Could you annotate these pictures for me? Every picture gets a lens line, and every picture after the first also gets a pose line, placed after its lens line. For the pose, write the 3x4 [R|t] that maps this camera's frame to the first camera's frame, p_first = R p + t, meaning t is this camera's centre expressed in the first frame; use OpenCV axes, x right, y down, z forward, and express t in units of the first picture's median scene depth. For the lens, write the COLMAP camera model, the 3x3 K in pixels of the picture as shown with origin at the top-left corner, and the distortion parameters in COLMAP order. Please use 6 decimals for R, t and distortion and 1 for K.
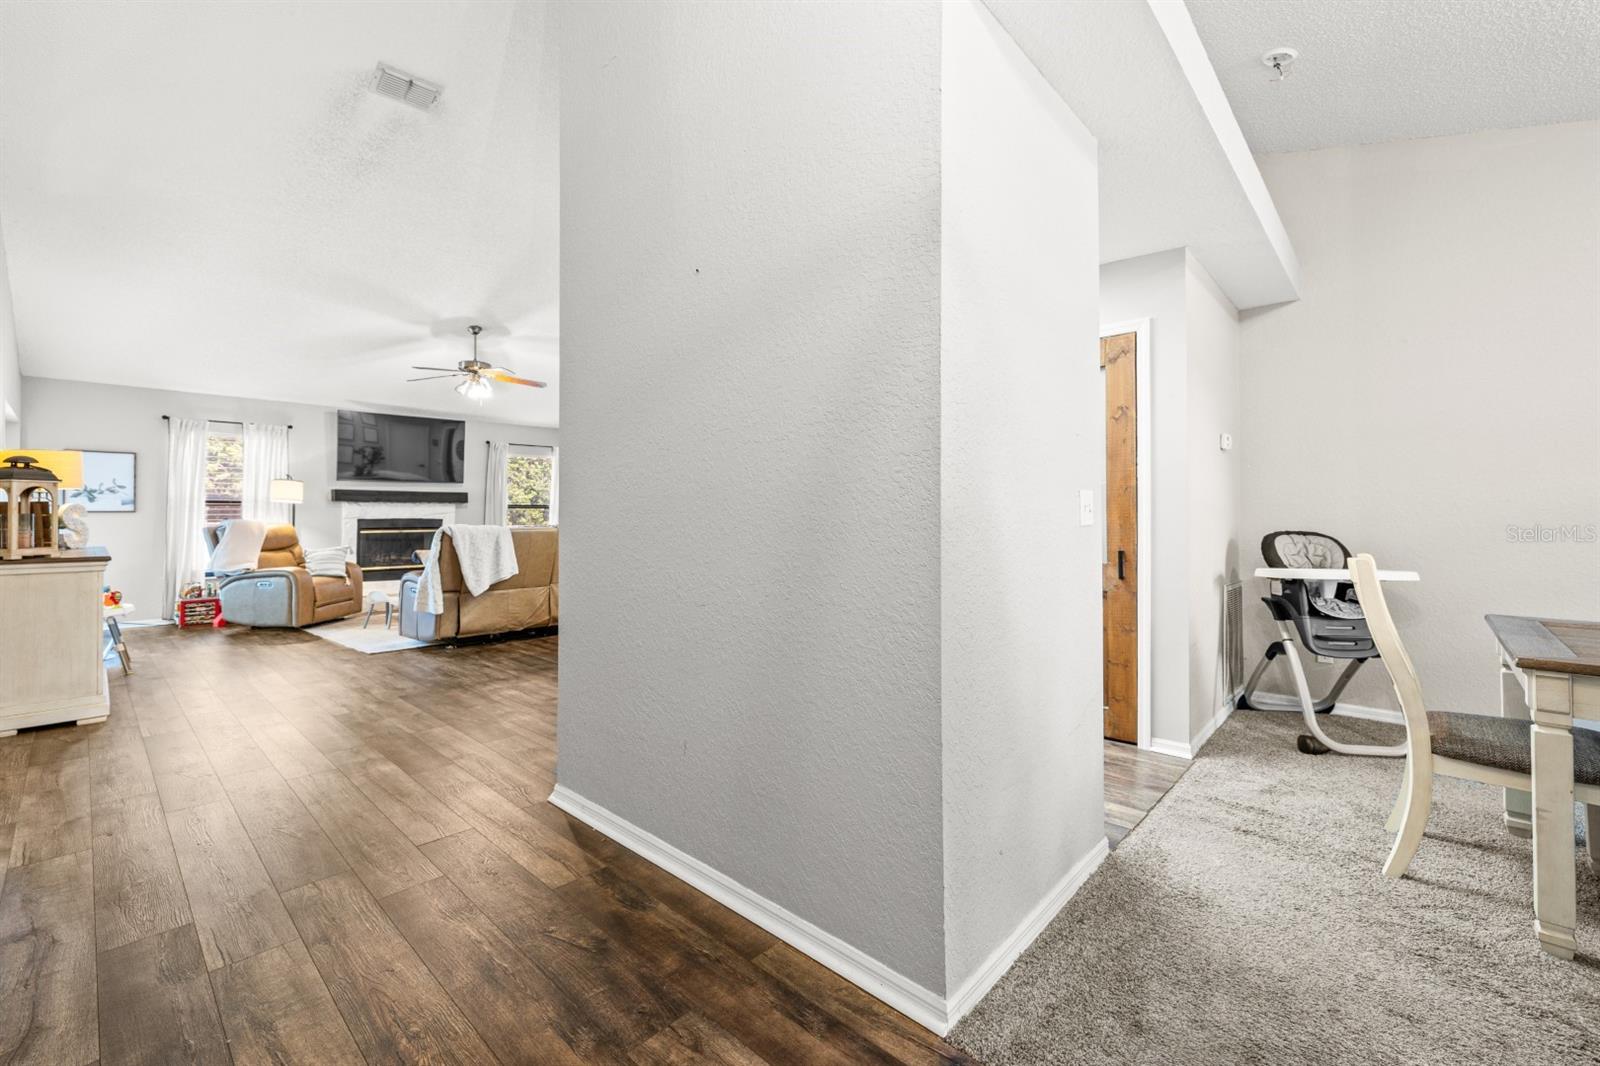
lens RADIAL K [[682.6, 0, 798.7], [0, 682.6, 519.3], [0, 0, 1]] dist [0.001878, 0.000409]
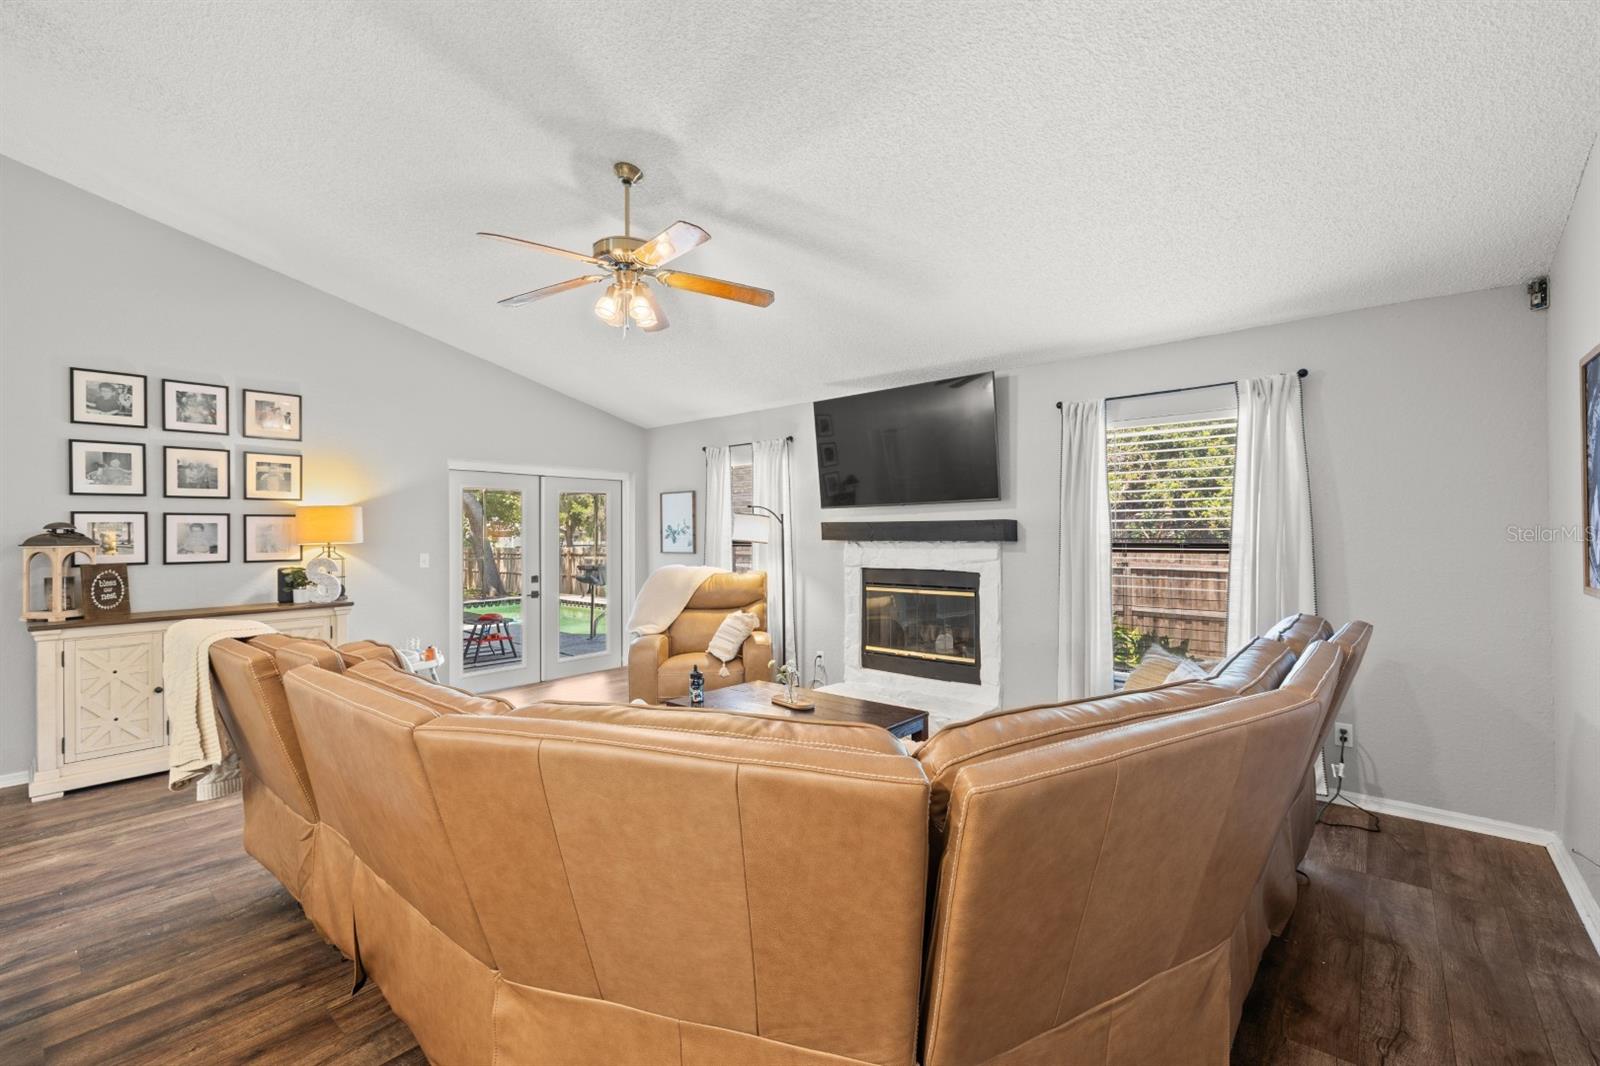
lens RADIAL K [[682.6, 0, 826.2], [0, 682.6, 538.5], [0, 0, 1]] dist [0.001878, 0.000409]
pose [[0.088629, 0.013043, -0.995979, -0.020378], [0.001342, 0.999912, 0.013213, -0.040681], [0.996064, -0.002508, 0.088604, 1.033060]]
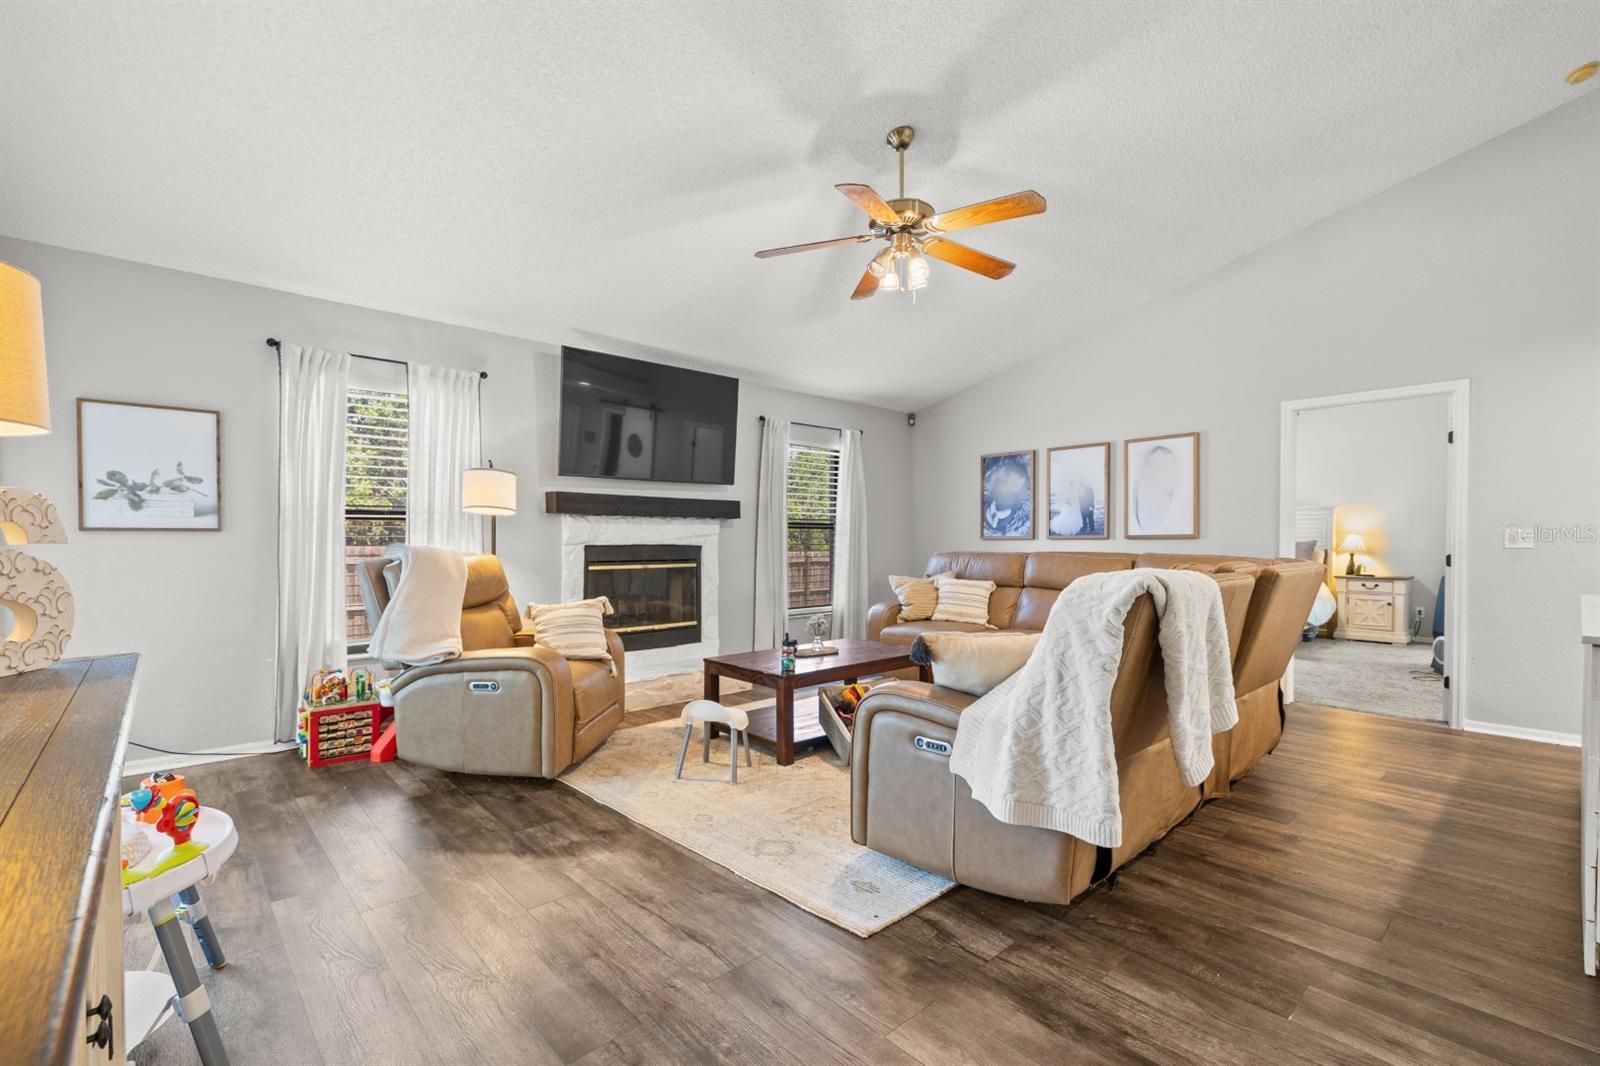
lens RADIAL K [[682.6, 0, 788.8], [0, 682.6, 561.4], [0, 0, 1]] dist [0.001878, 0.000409]
pose [[0.997541, 0.006134, -0.069813, -0.495161], [-0.004259, 0.999627, 0.026972, -0.003314], [0.069952, -0.026608, 0.997195, 0.504230]]
